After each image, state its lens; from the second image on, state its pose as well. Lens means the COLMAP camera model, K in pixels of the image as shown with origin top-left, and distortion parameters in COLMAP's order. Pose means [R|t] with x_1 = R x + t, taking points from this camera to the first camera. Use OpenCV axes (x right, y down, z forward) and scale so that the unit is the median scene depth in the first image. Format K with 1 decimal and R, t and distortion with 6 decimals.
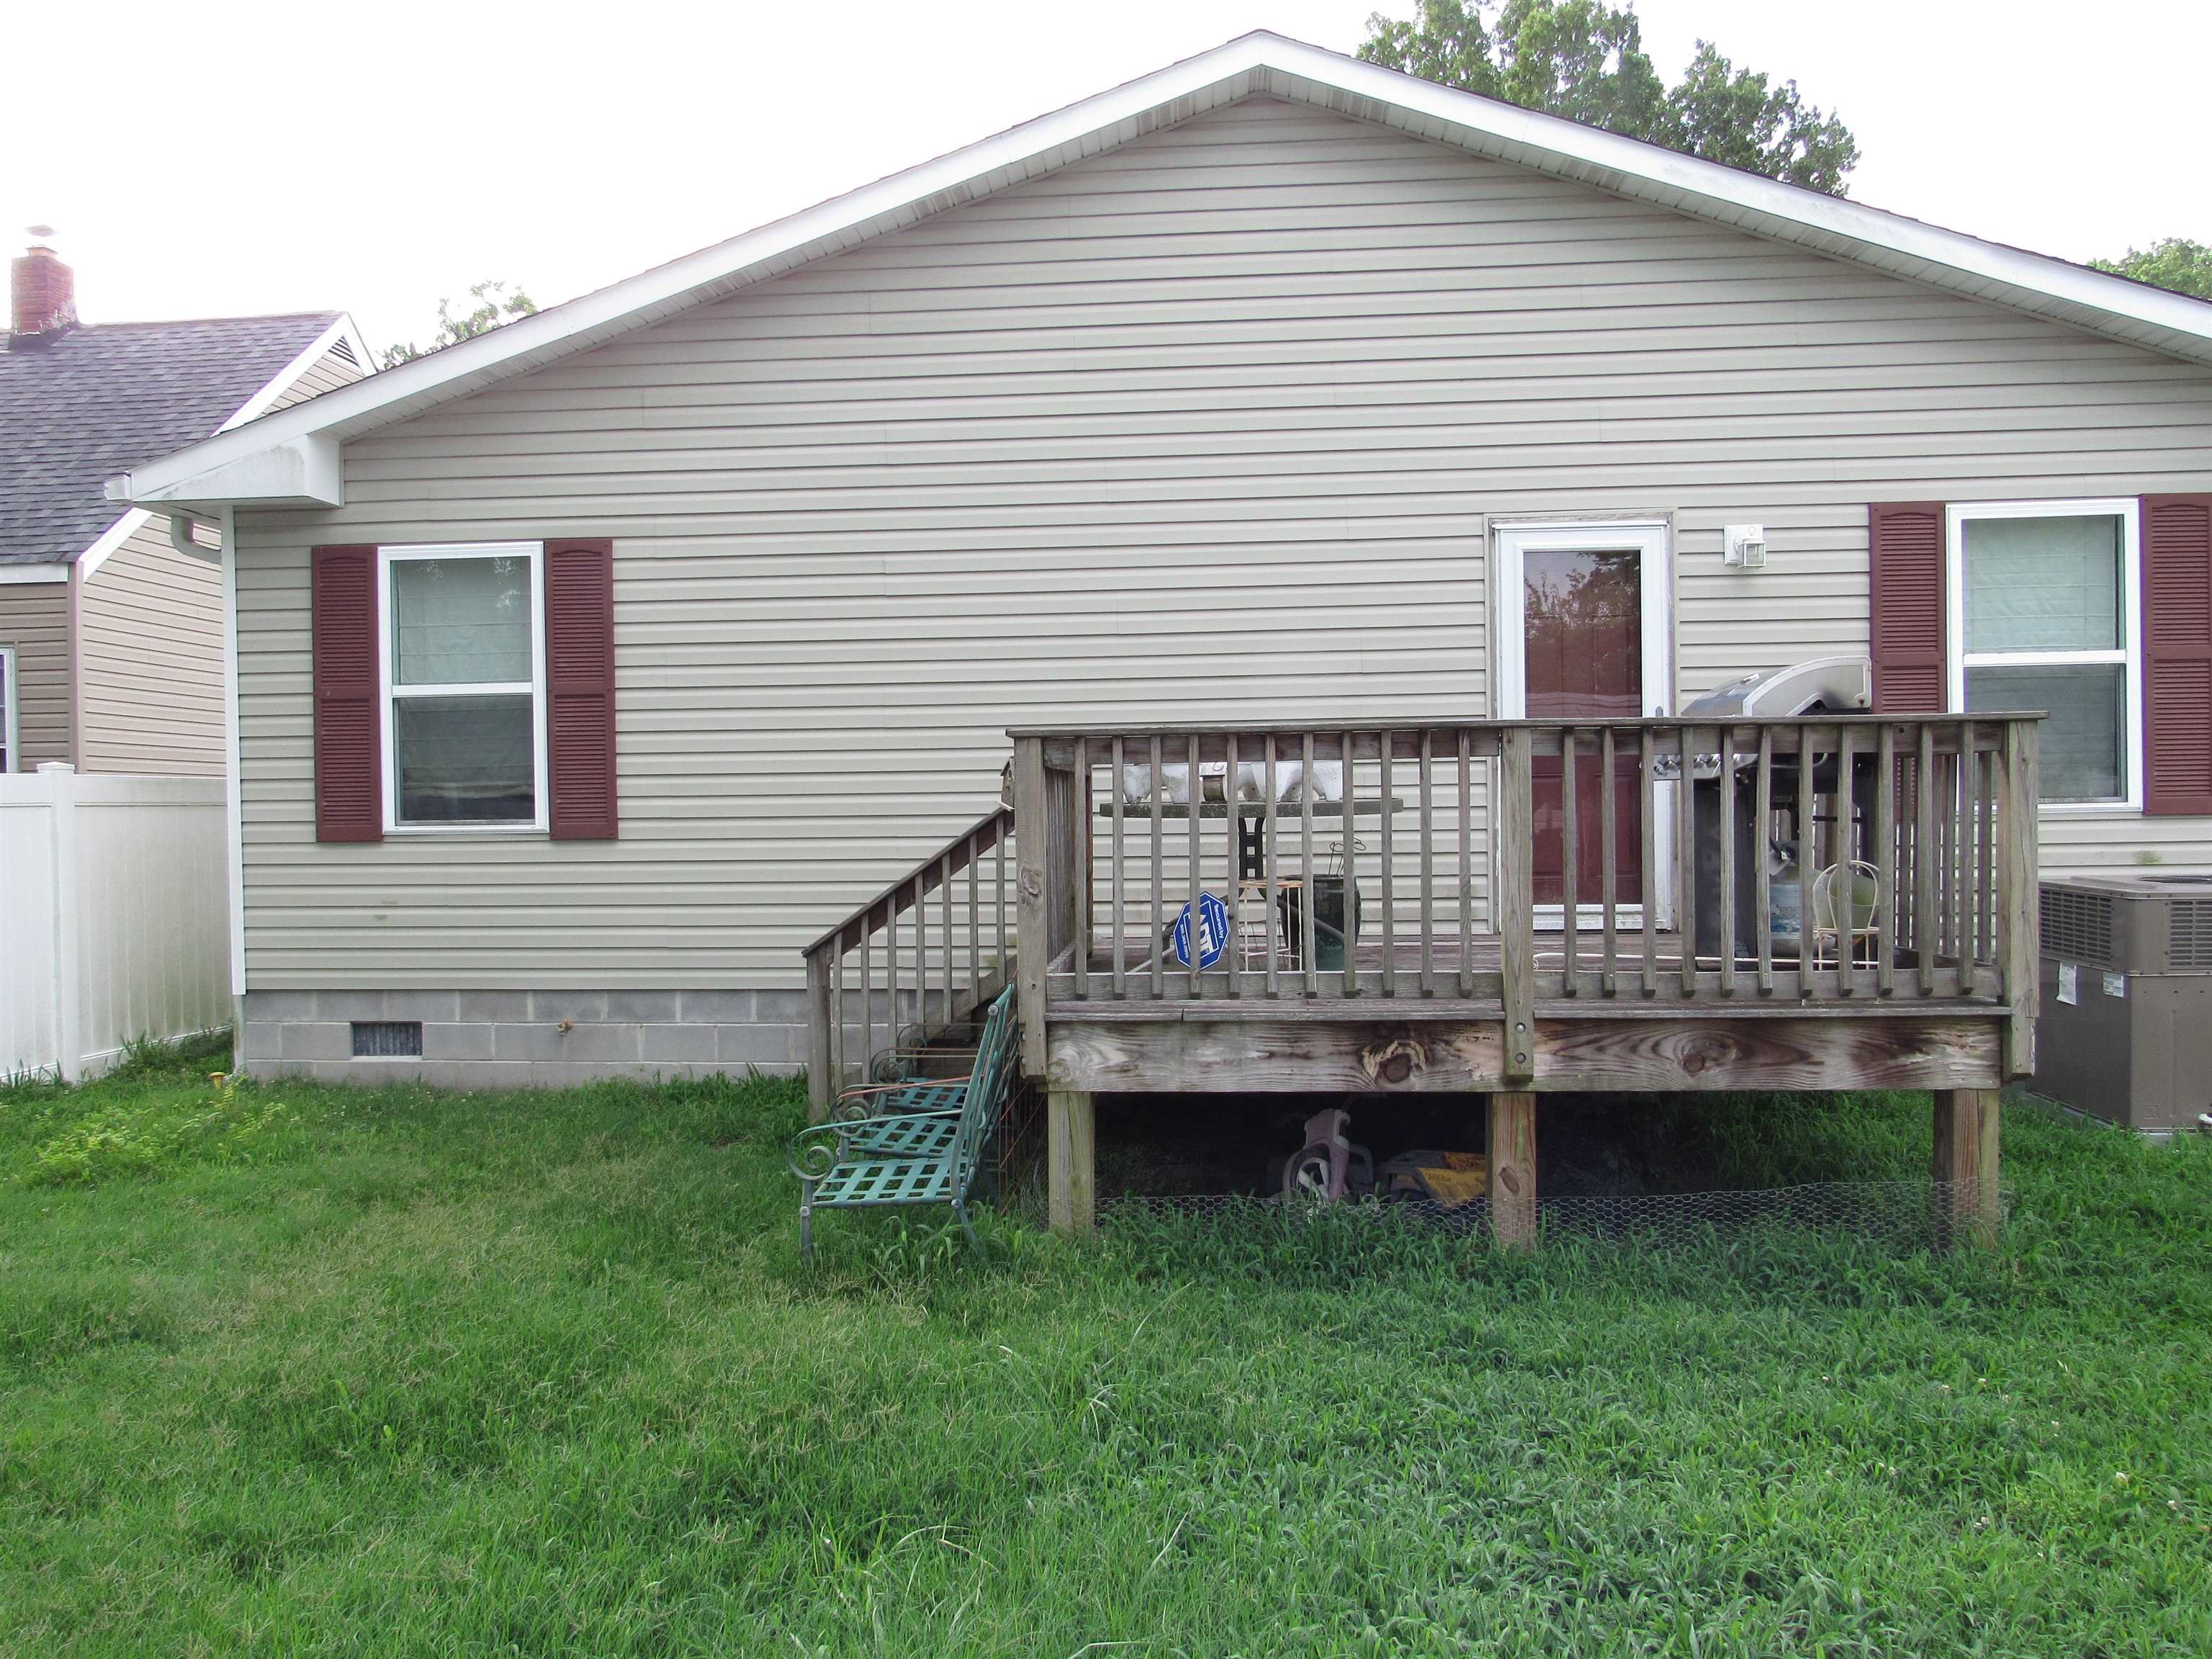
lens RADIAL K [[1570.1, 0, 1106.6], [0, 1570.1, 826.6], [0, 0, 1]] dist [-0.022641, 0.004107]
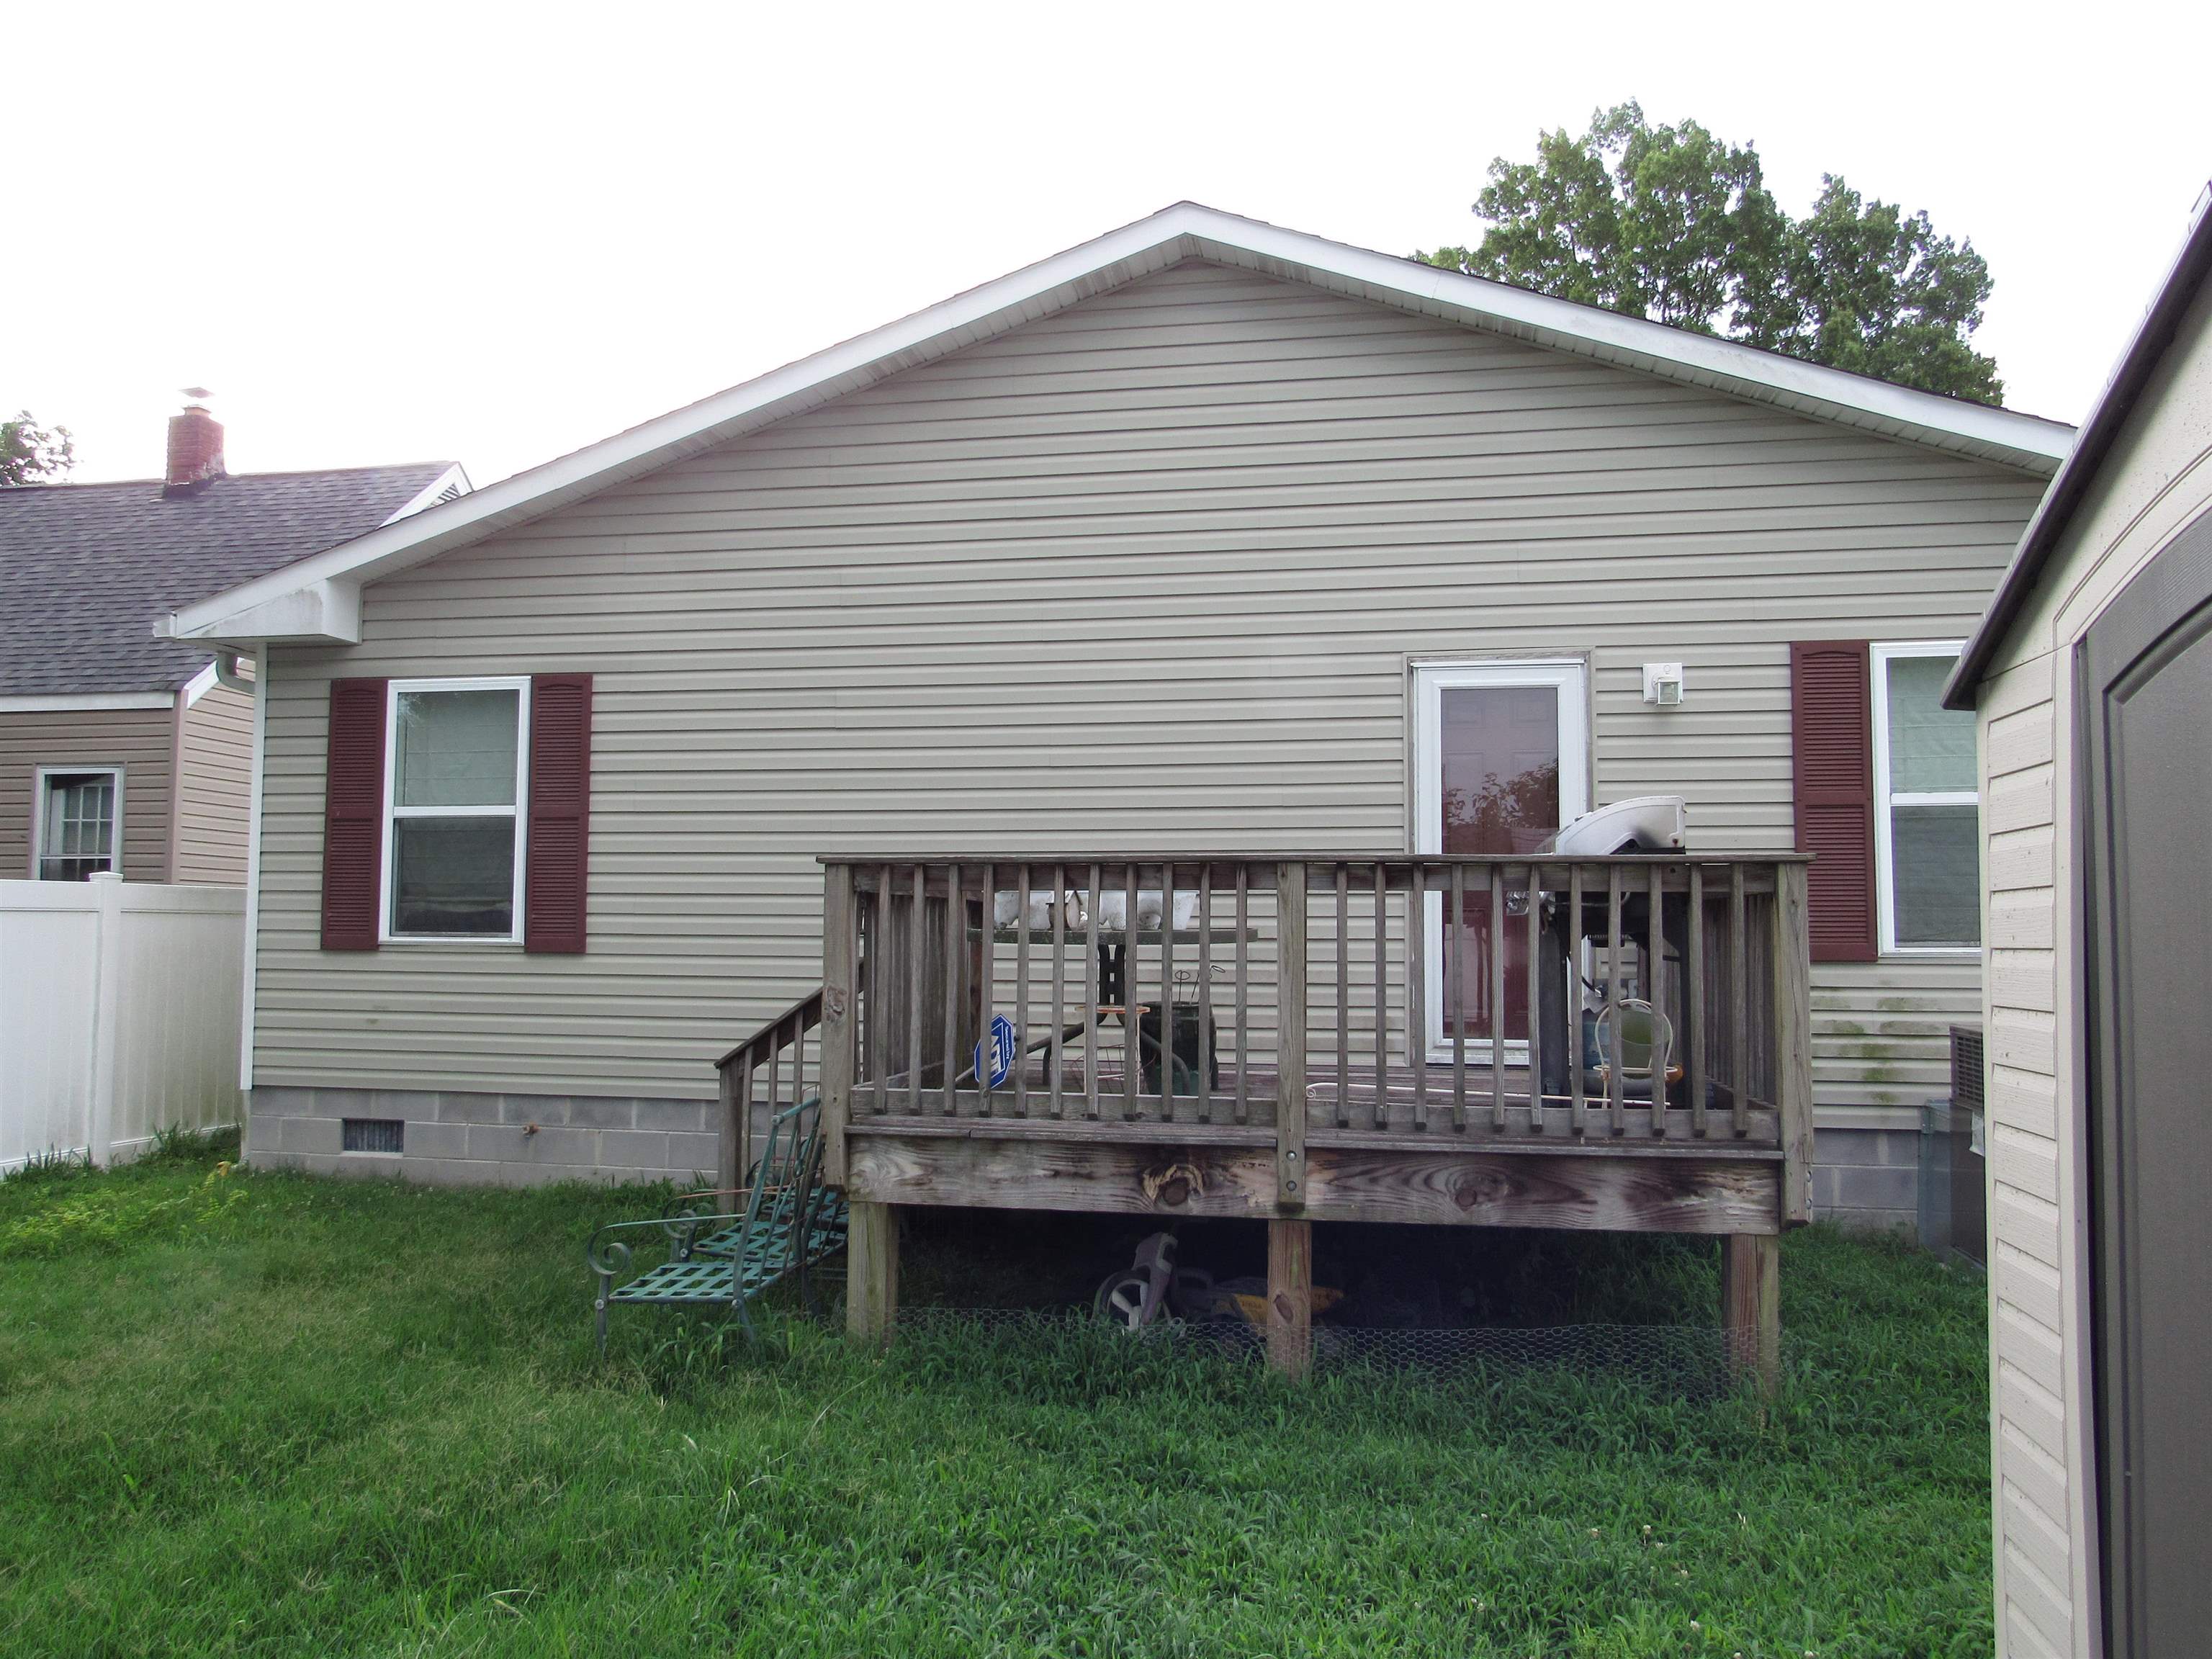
lens RADIAL K [[1573.7, 0, 1109.2], [0, 1573.7, 828.9], [0, 0, 1]] dist [-0.023882, 0.012366]
pose [[0.994360, 0.013177, -0.105233, 0.156933], [-0.021415, 0.996759, -0.077539, -0.001193], [0.103870, 0.079355, 0.991420, -0.027607]]
